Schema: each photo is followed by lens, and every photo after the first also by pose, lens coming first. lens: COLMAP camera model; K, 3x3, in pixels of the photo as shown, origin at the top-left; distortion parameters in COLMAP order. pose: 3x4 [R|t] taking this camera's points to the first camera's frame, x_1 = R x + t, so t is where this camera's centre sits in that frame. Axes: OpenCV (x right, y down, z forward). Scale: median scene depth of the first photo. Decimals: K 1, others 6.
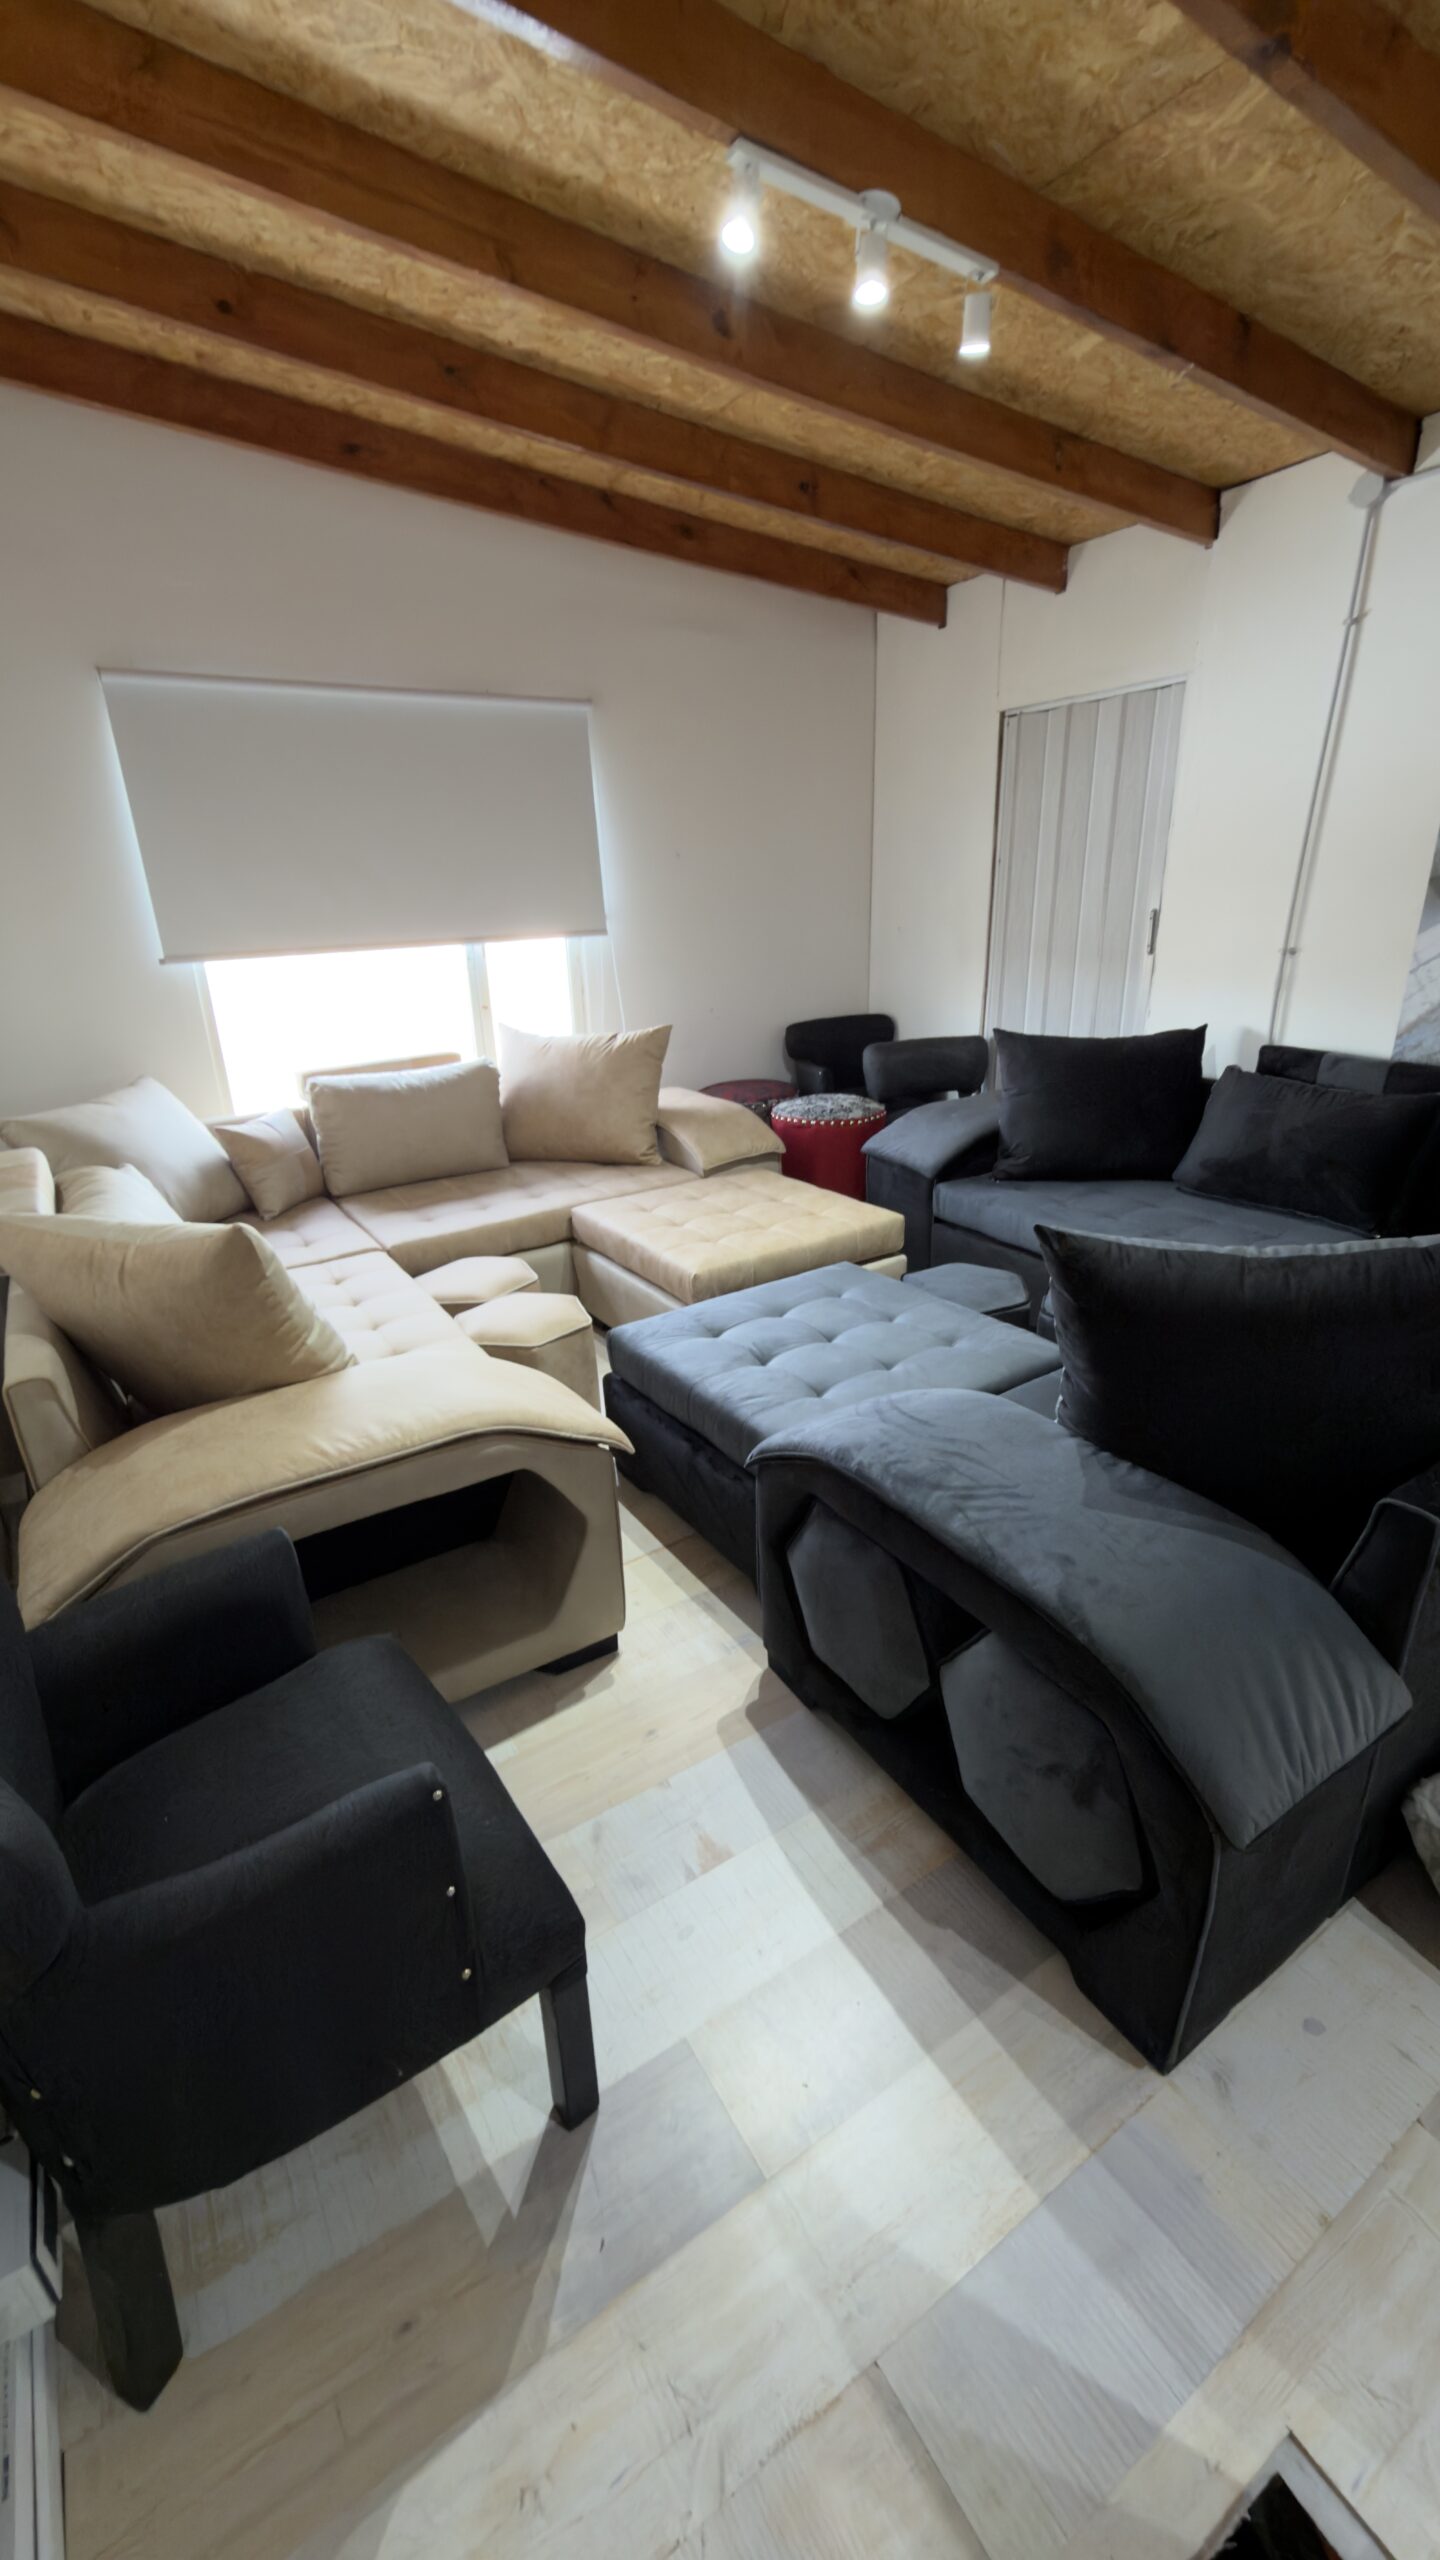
lens RADIAL K [[1021.2, 0, 720.0], [0, 1021.2, 1280.0], [0, 0, 1]] dist [-0.000946, -0.000201]
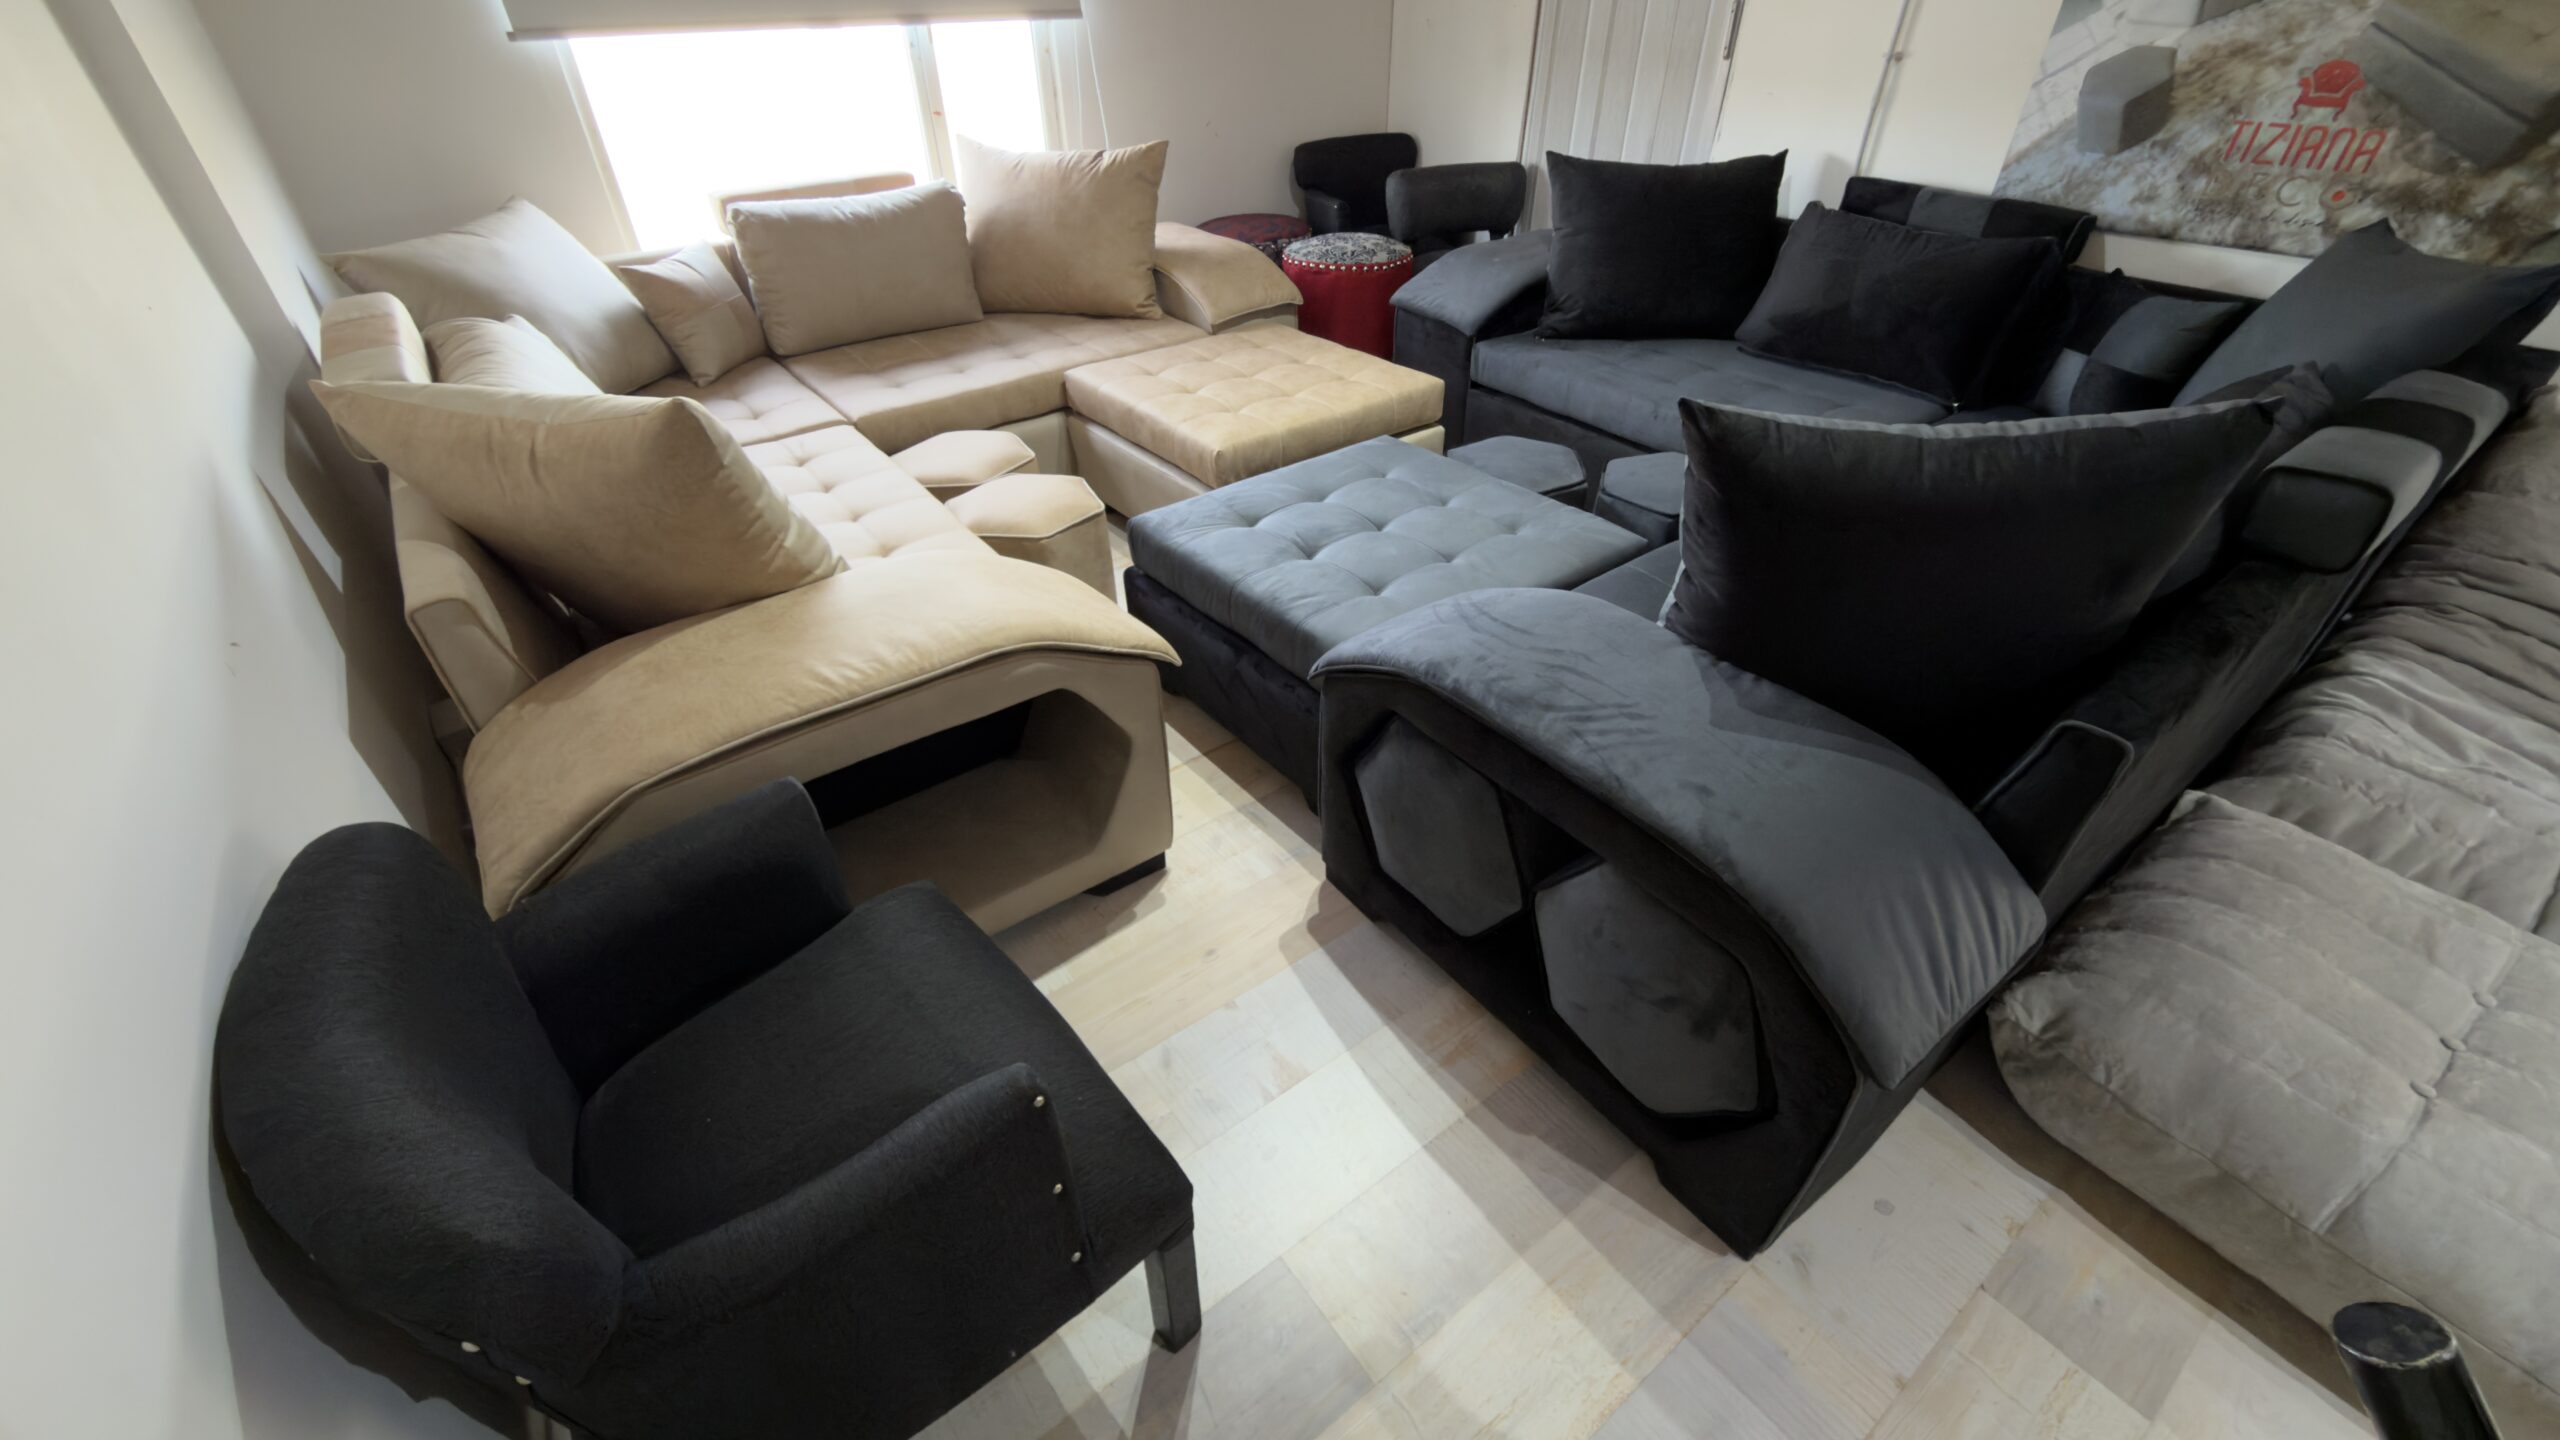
lens RADIAL K [[1021.2, 0, 1280.0], [0, 1021.2, 720.0], [0, 0, 1]] dist [-0.000946, -0.000201]
pose [[0.996430, -0.026871, 0.080032, -0.072336], [0.005200, 0.965727, 0.259509, -0.014759], [-0.084262, -0.258166, 0.962419, 0.127992]]
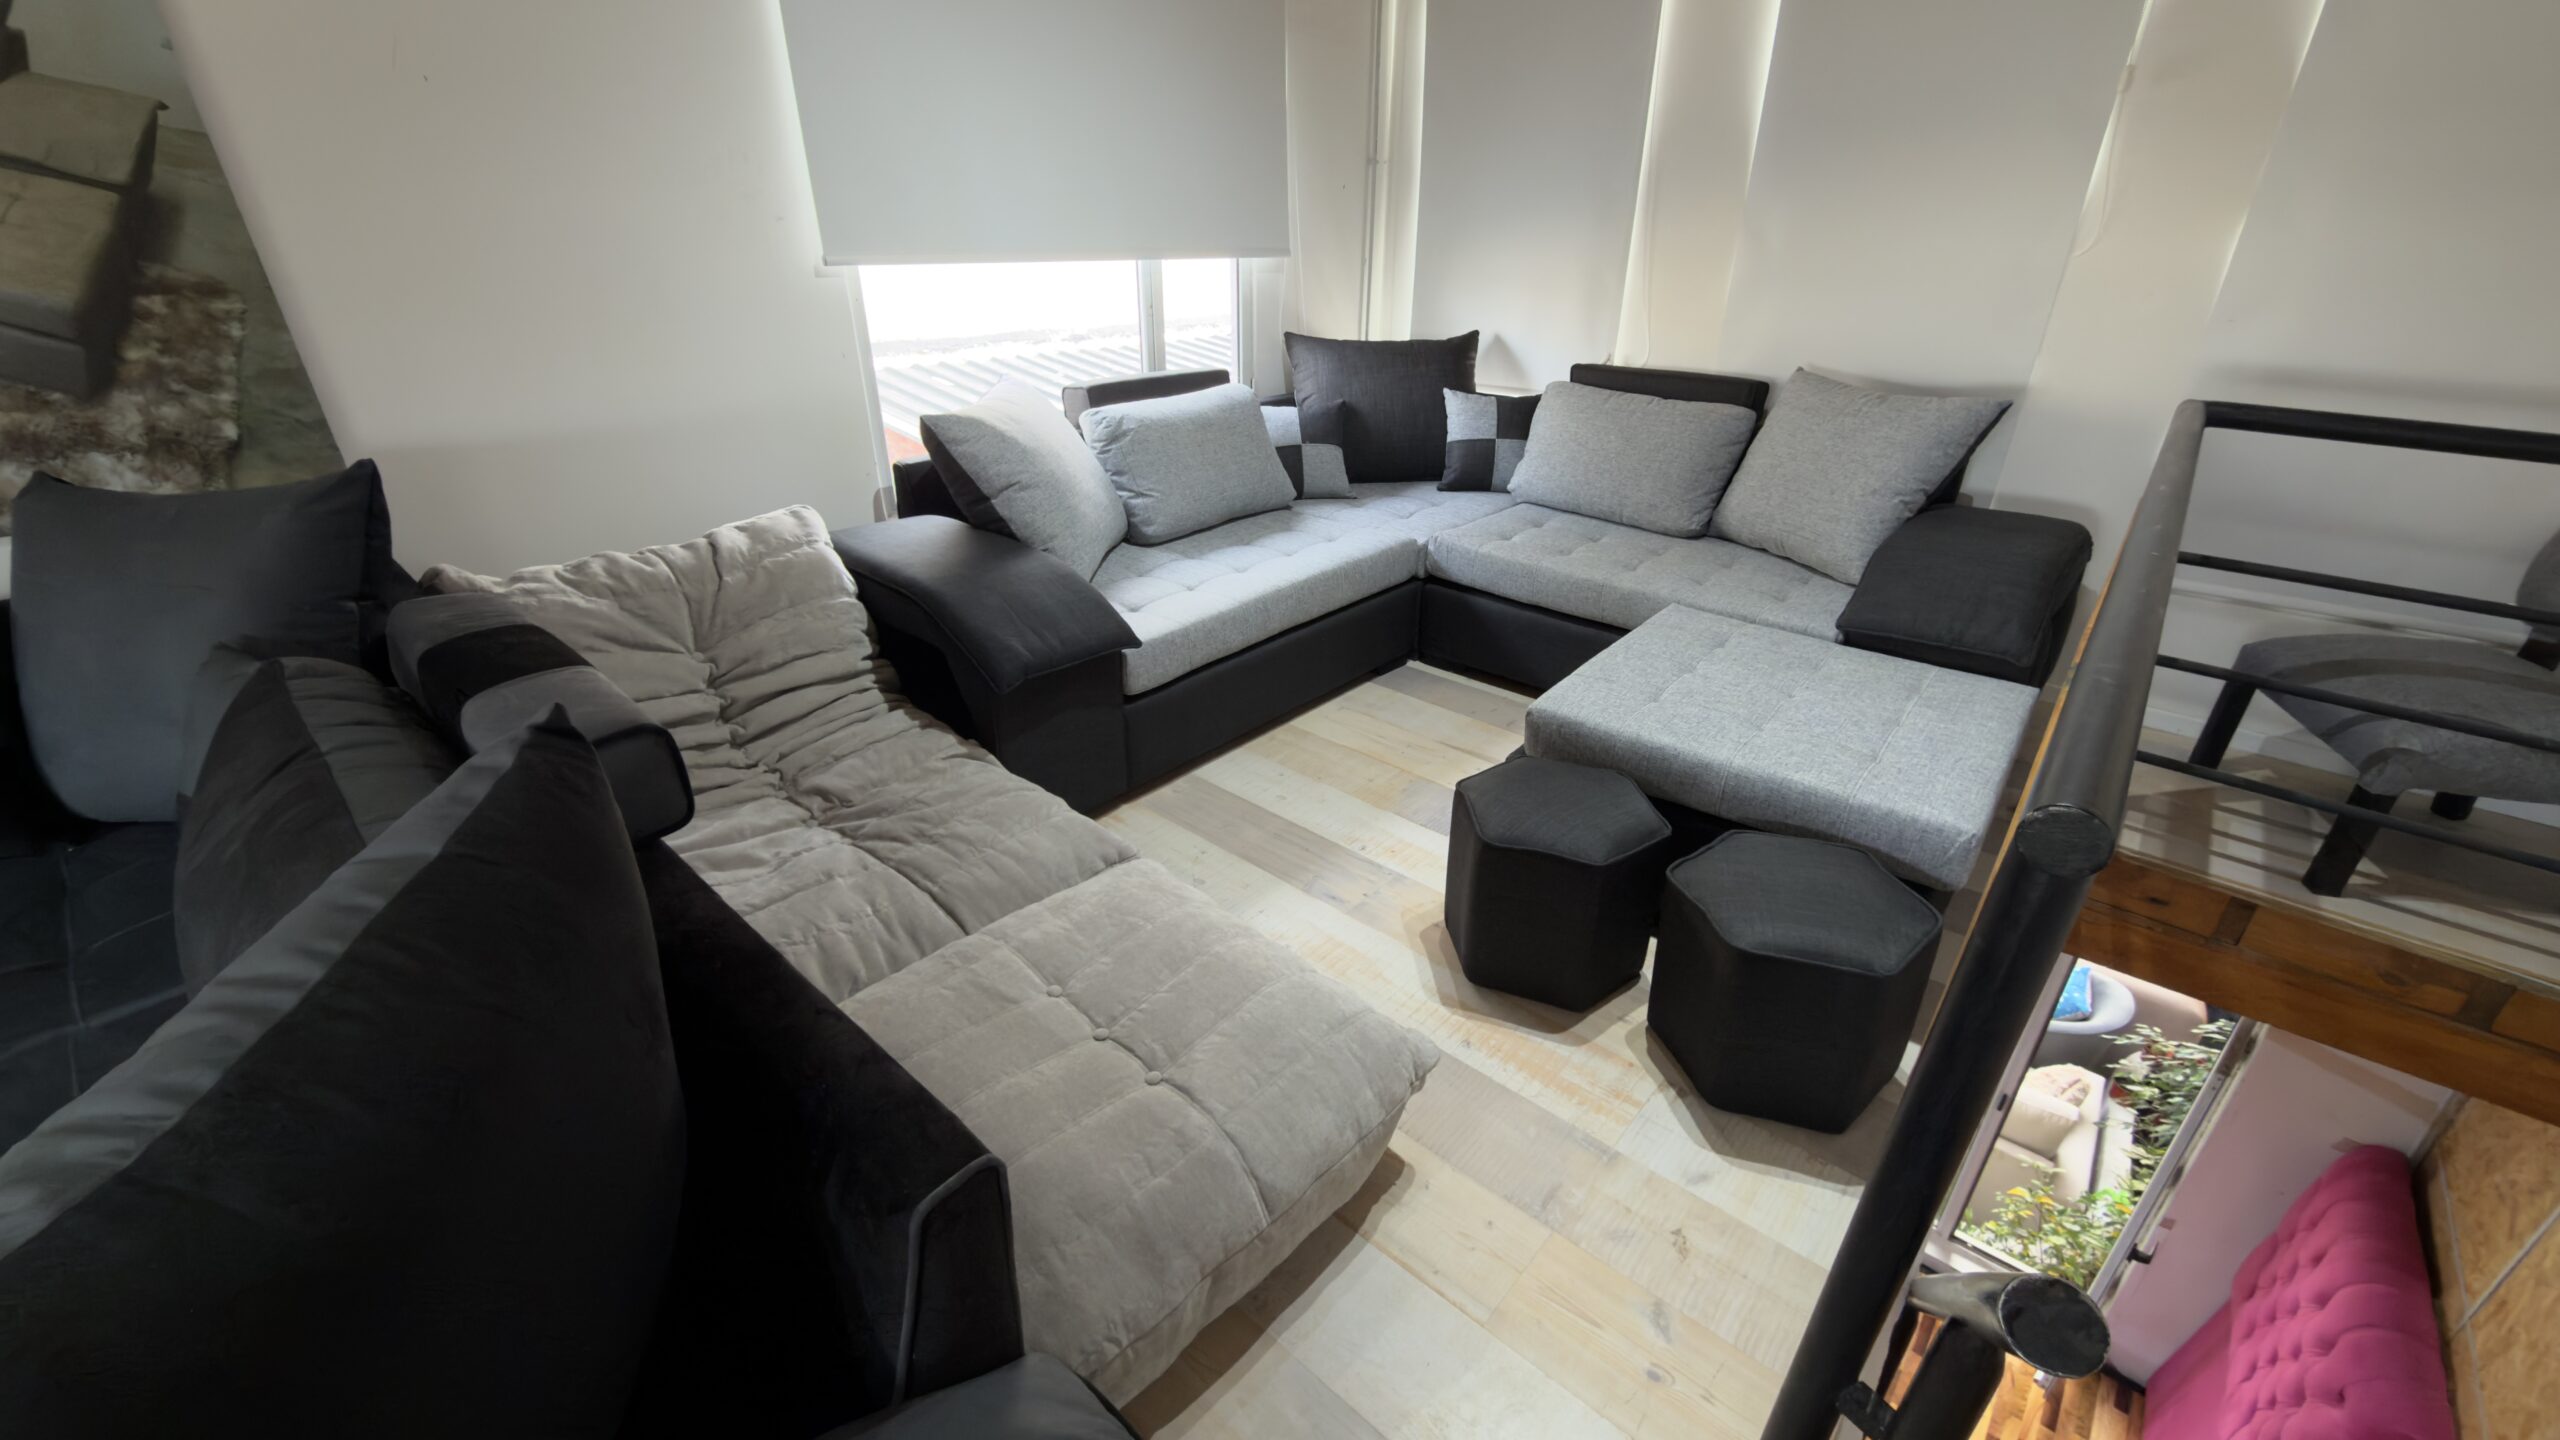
lens RADIAL K [[1021.2, 0, 1280.0], [0, 1021.2, 720.0], [0, 0, 1]] dist [-0.000946, -0.000201]
pose [[-0.275372, -0.399823, 0.874249, 0.148200], [0.355997, 0.802345, 0.479071, -0.125545], [-0.892993, 0.443153, -0.078608, 0.493194]]
